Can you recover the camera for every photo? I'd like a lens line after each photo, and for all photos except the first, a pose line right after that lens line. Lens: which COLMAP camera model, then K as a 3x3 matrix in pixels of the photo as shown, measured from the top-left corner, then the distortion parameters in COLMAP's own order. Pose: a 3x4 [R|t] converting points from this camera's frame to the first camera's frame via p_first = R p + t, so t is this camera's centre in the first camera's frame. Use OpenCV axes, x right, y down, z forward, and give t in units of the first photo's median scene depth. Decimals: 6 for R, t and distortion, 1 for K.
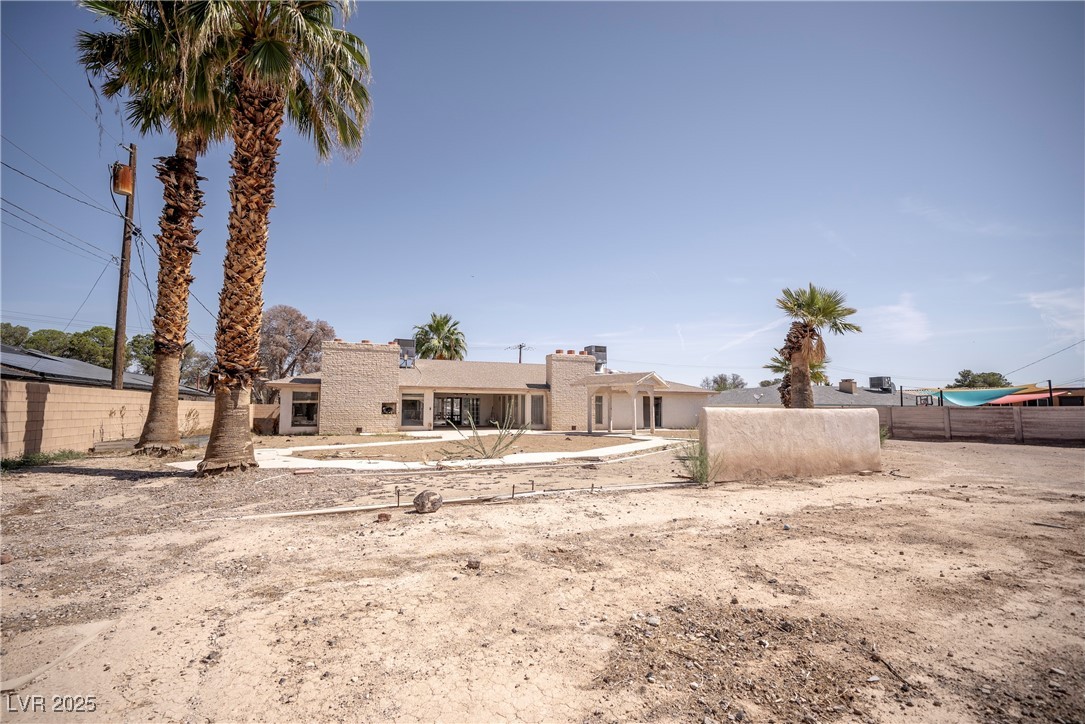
lens RADIAL K [[486.9, 0, 545.0], [0, 486.9, 385.2], [0, 0, 1]] dist [0.032635, 0.000021]
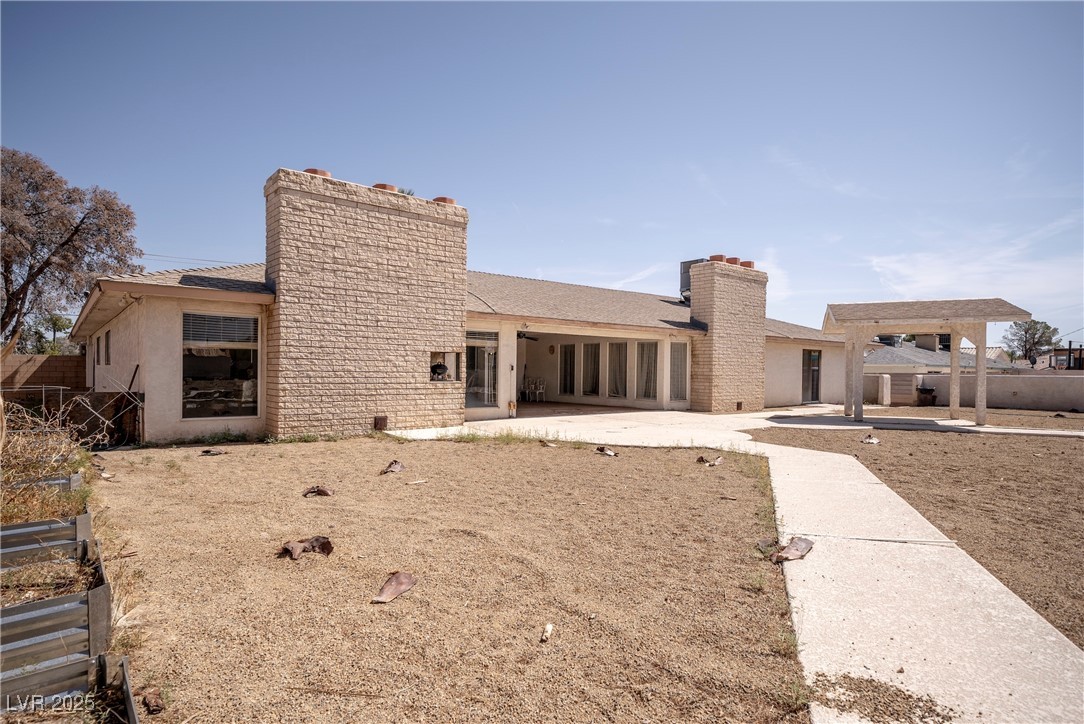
lens RADIAL K [[593.8, 0, 541.5], [0, 593.8, 378.9], [0, 0, 1]] dist [0.031901, 0.000367]
pose [[0.960769, 0.002164, 0.277340, -0.329781], [-0.020261, 0.997845, 0.062402, 0.022665], [-0.276608, -0.065573, 0.958743, 0.450343]]
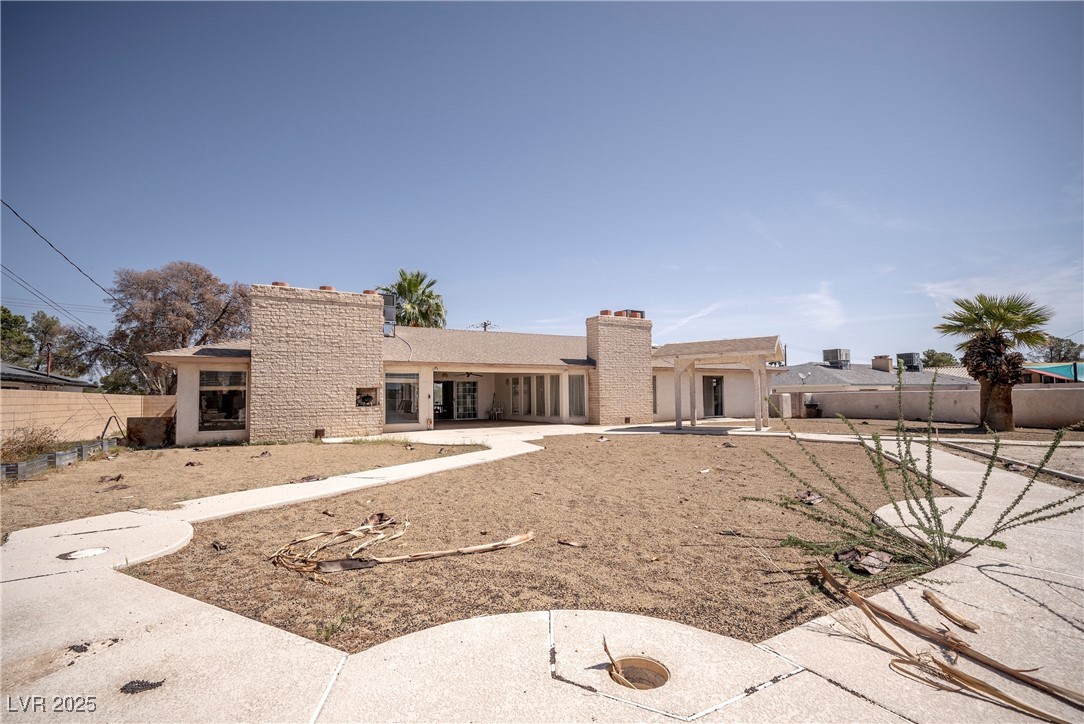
lens RADIAL K [[496.8, 0, 543.9], [0, 496.8, 380.6], [0, 0, 1]] dist [0.017044, 0.000051]
pose [[0.992434, -0.014192, 0.121954, -0.151820], [0.012171, 0.999776, 0.017304, 0.016191], [-0.122172, -0.015688, 0.992385, 0.301441]]
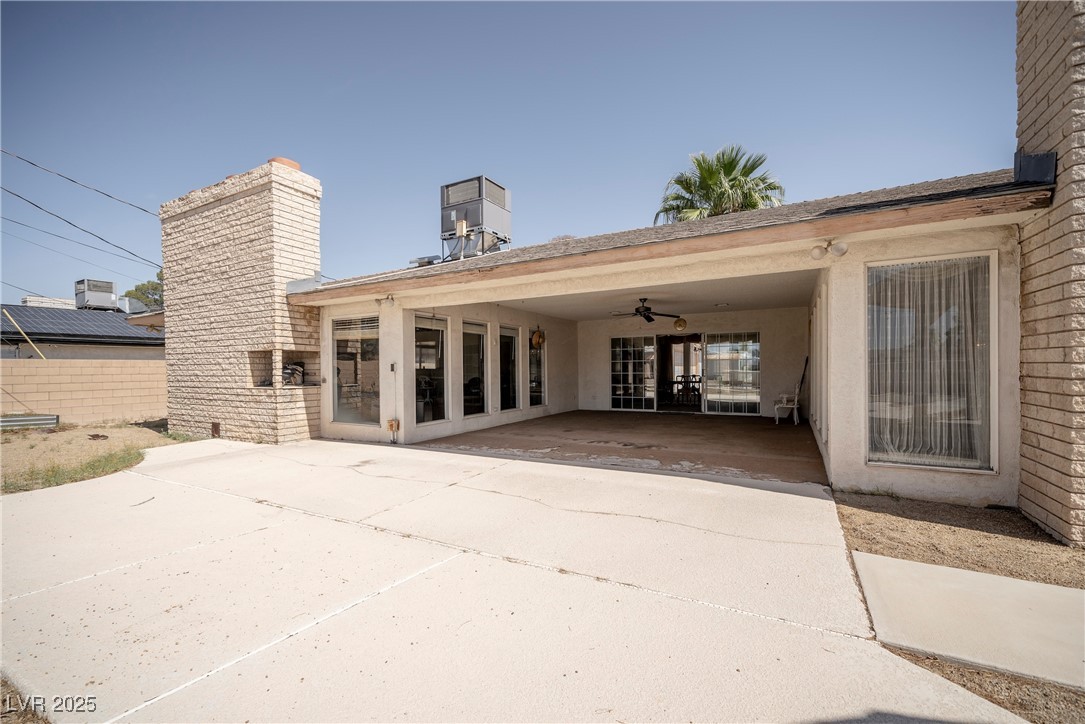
lens RADIAL K [[464.8, 0, 517.4], [0, 464.8, 370.6], [0, 0, 1]] dist [0.000622, 0.000039]
pose [[0.599066, -0.004919, -0.800685, 0.022082], [0.056484, 0.997750, 0.036131, 0.041343], [0.798705, -0.066871, 0.597996, 0.830075]]
